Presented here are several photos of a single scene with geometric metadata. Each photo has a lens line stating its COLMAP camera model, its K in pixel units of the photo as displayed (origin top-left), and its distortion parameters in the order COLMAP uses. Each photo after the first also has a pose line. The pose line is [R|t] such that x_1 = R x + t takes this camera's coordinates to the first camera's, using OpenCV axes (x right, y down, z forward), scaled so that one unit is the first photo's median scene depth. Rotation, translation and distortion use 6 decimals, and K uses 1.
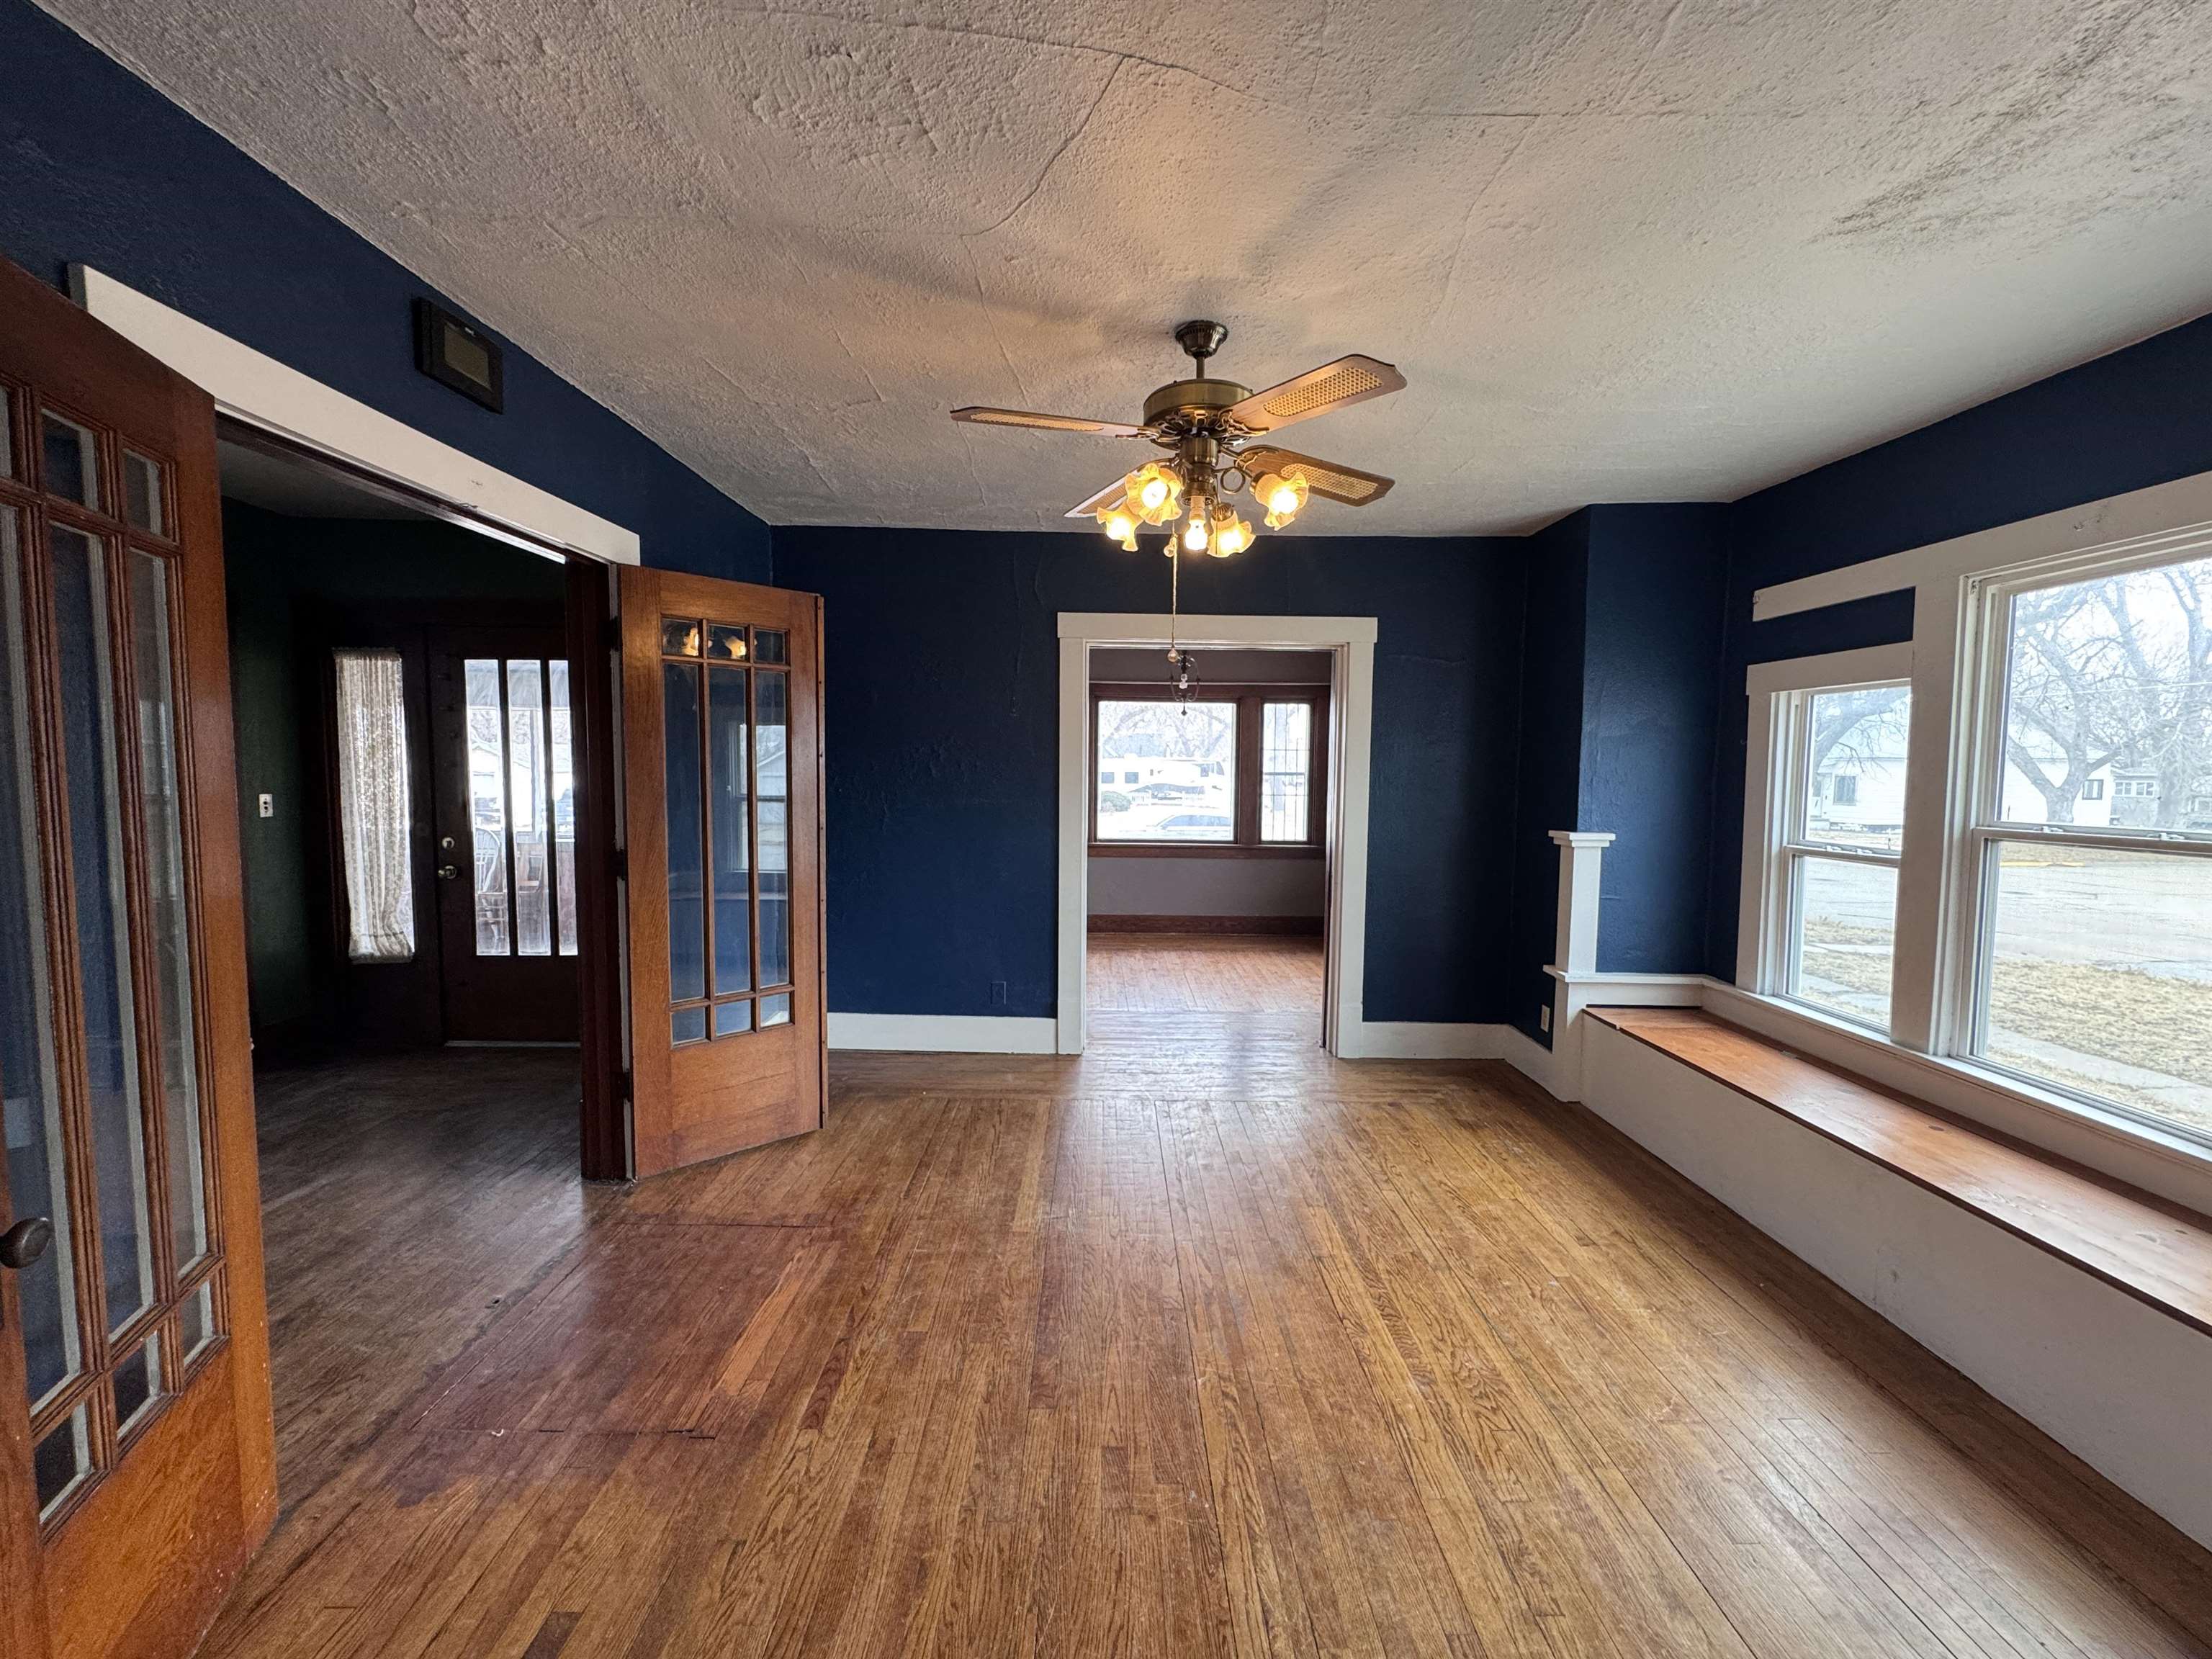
lens RADIAL K [[878.0, 0, 1100.5], [0, 878.0, 831.2], [0, 0, 1]] dist [0.000021, 0.000314]
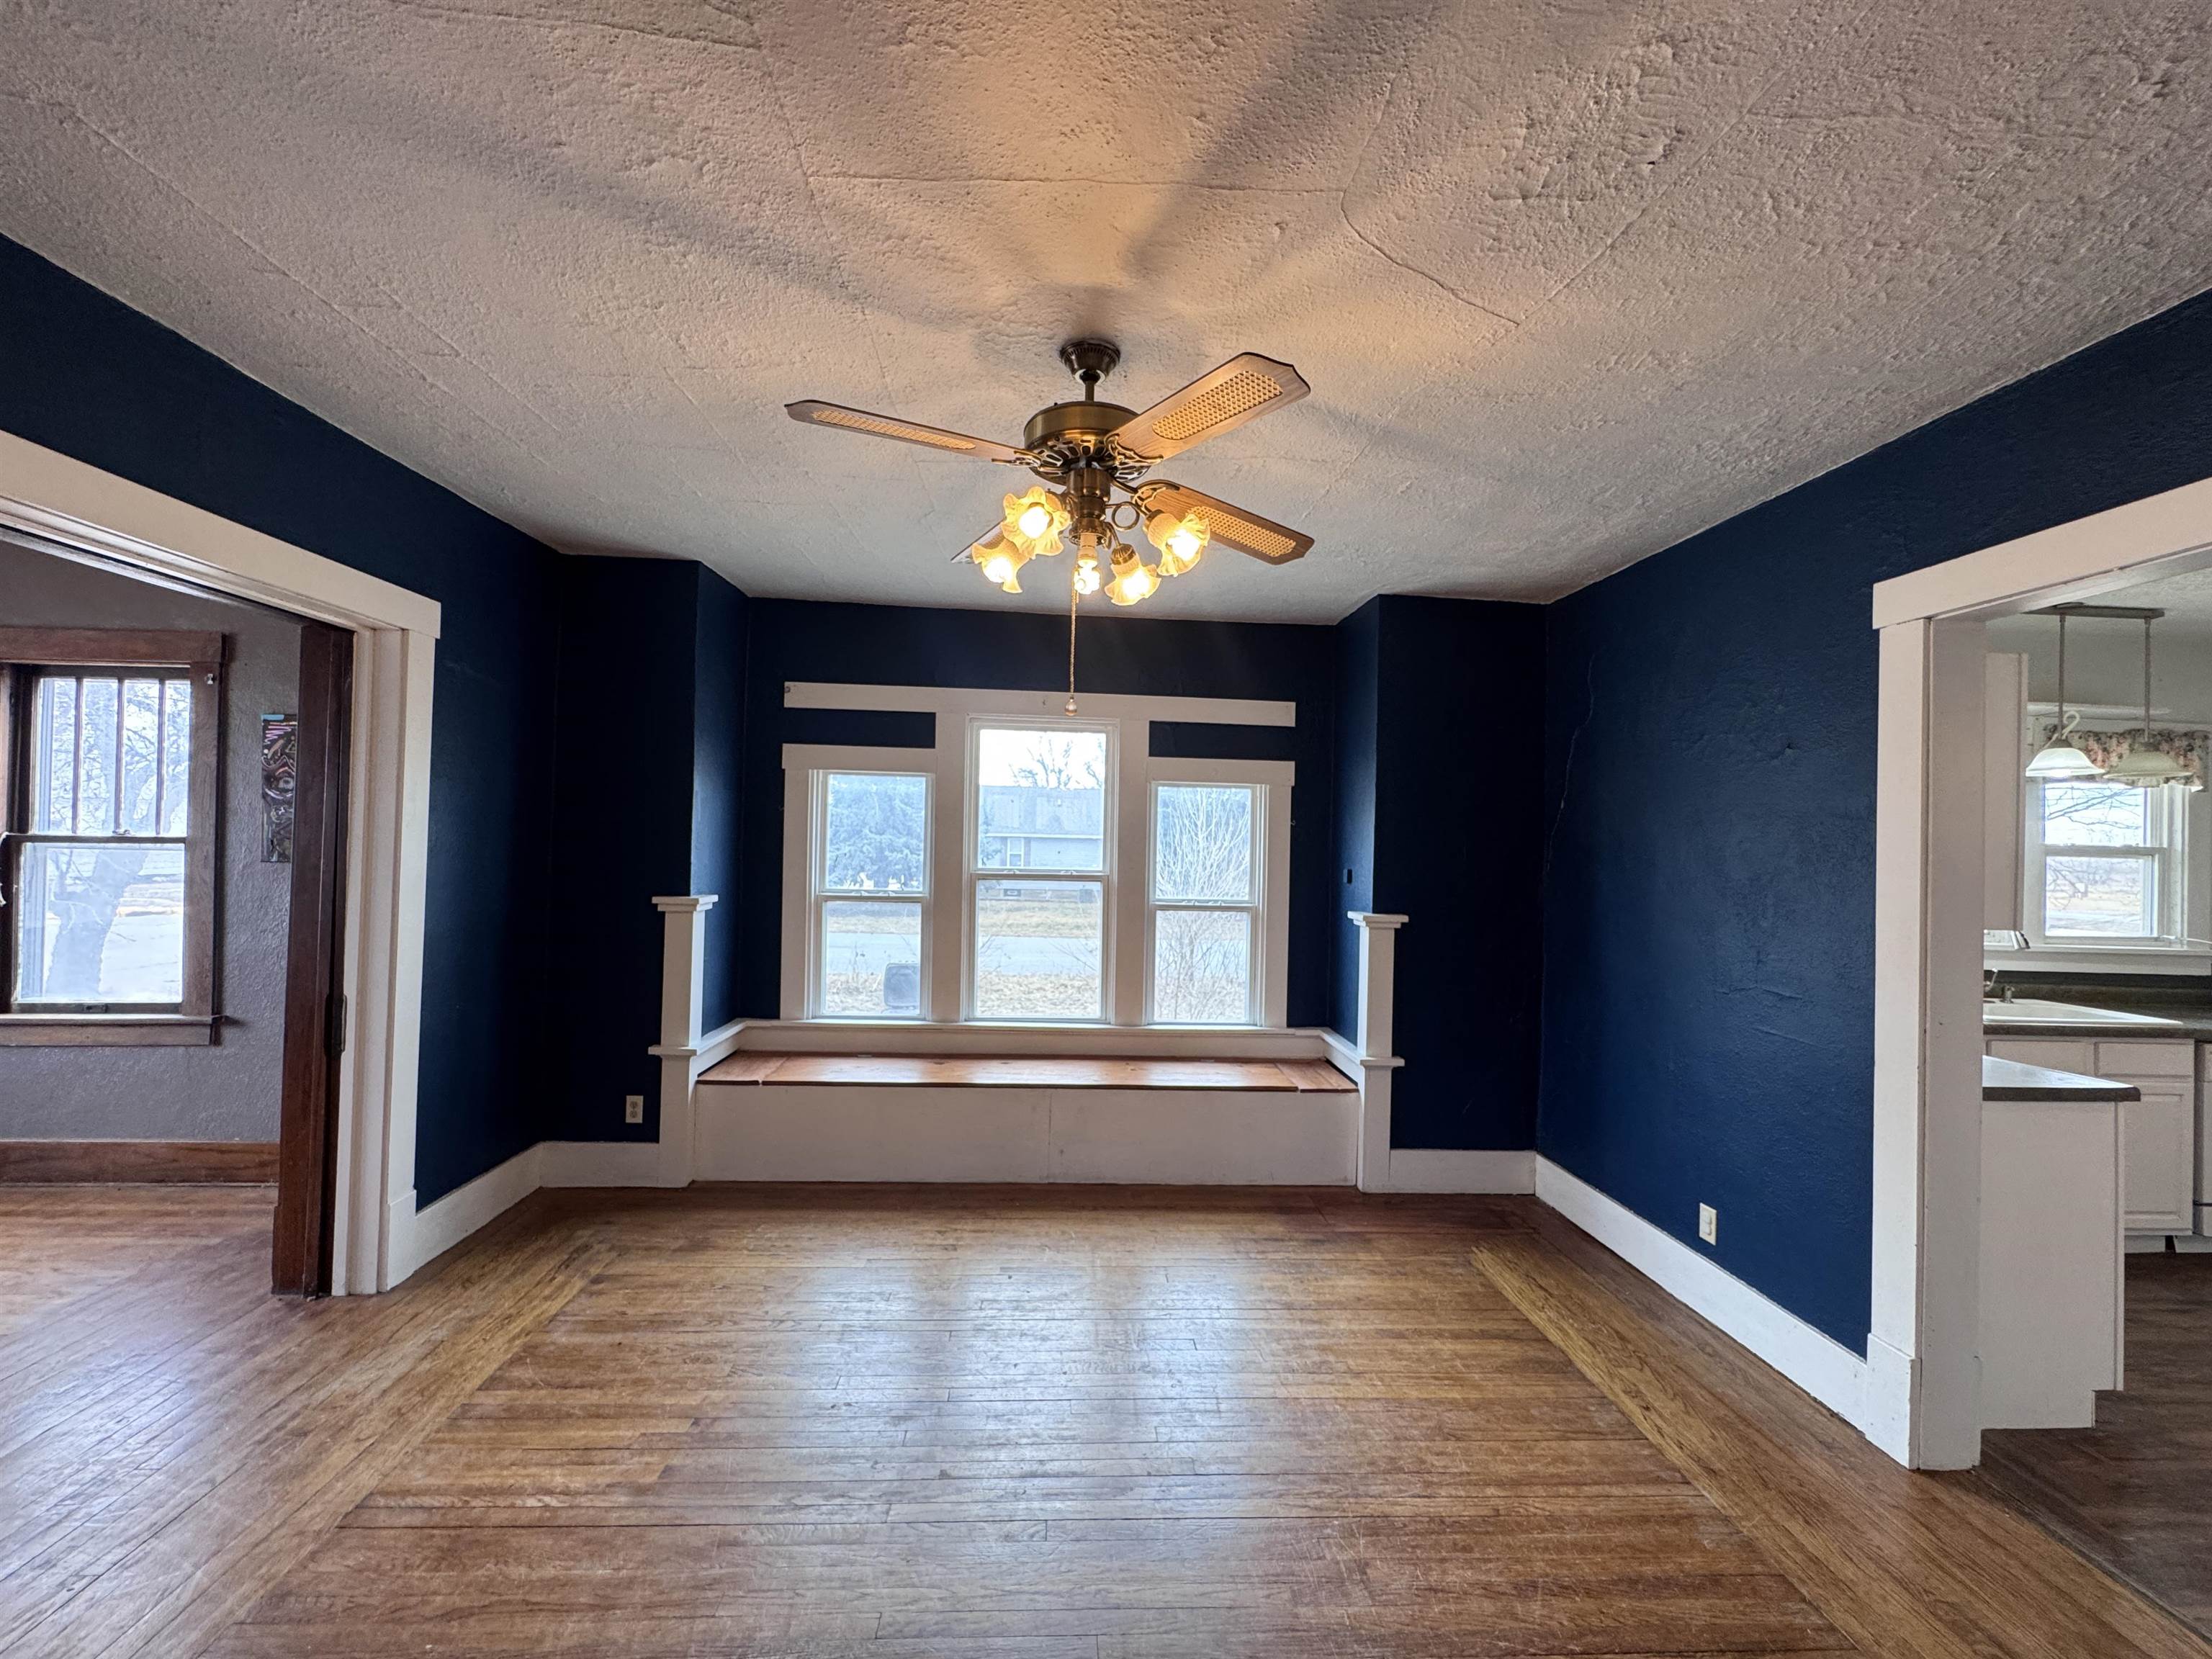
lens RADIAL K [[886.7, 0, 1106.0], [0, 886.7, 829.5], [0, 0, 1]] dist [-0.005158, 0.000601]
pose [[-0.057847, 0.003250, 0.998320, -0.483168], [0.048735, 0.998812, -0.000428, -0.052797], [-0.997135, 0.048628, -0.057936, 0.657019]]
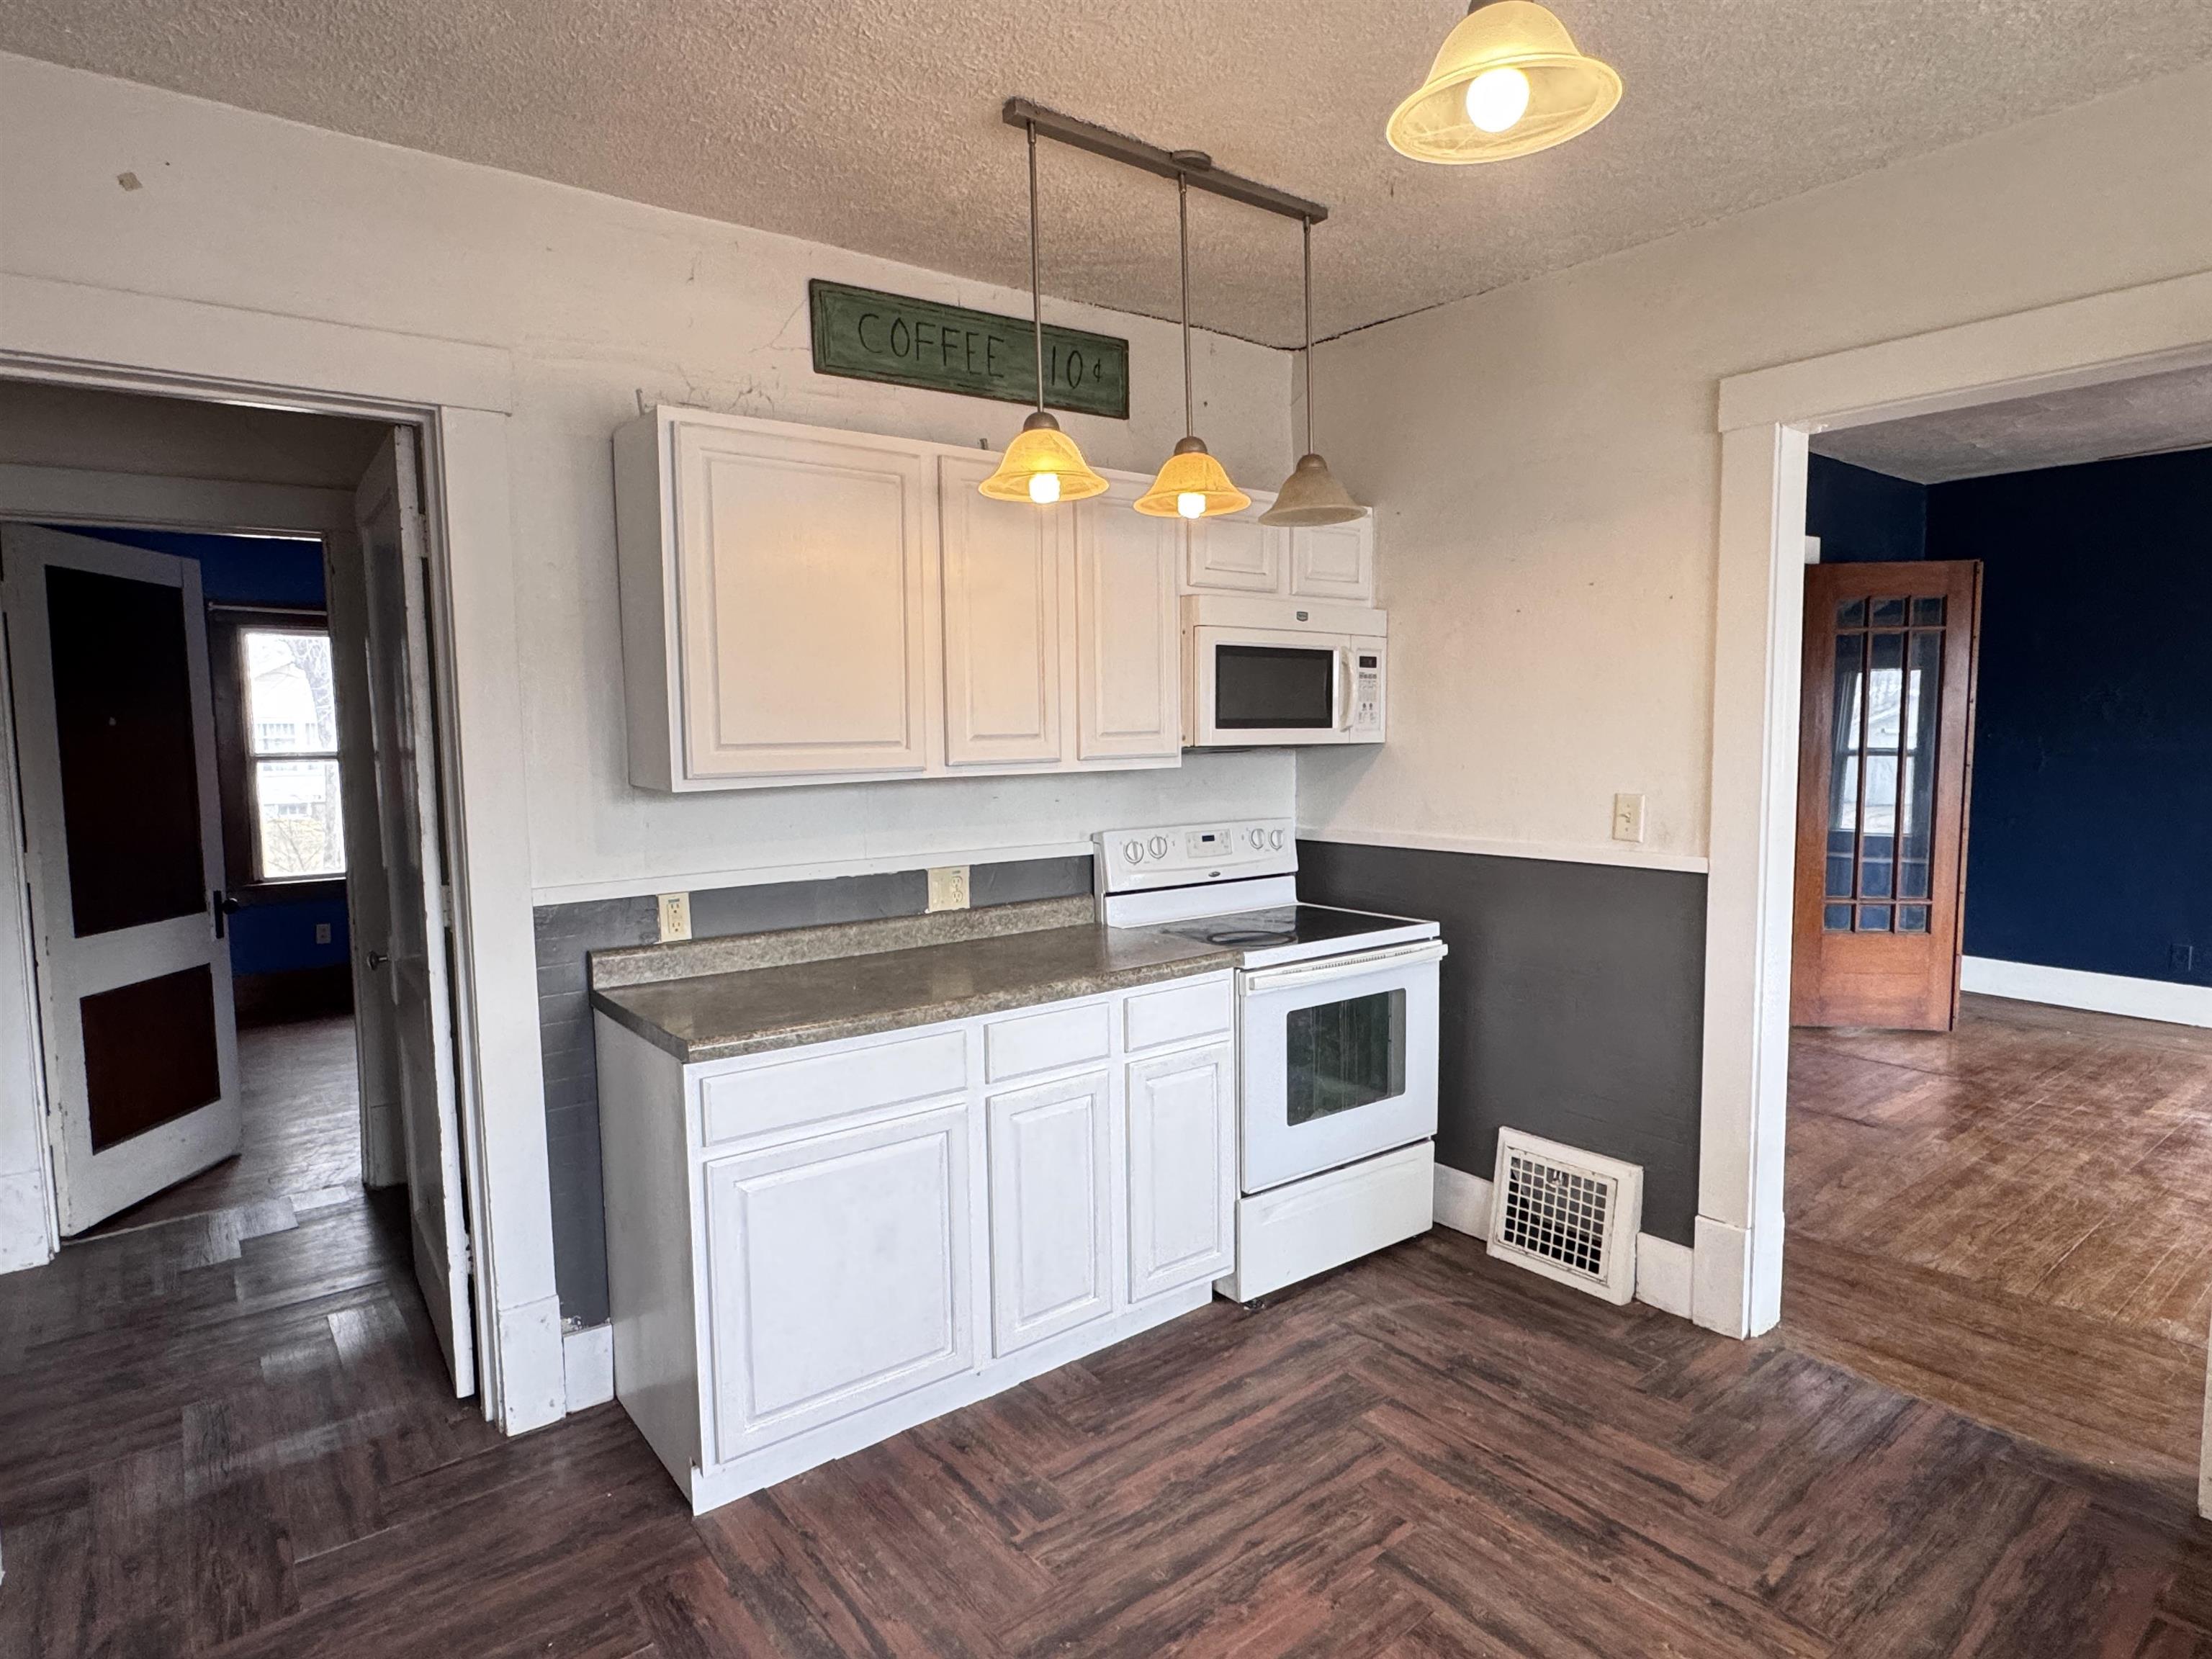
lens RADIAL K [[1225.8, 0, 1099.2], [0, 1225.8, 837.5], [0, 0, 1]] dist [0.004058, 0.001084]
pose [[0.611423, 0.050407, -0.789697, 0.244751], [-0.038587, 0.998681, 0.033871, 0.075518], [0.790362, 0.009763, 0.612562, -0.826303]]
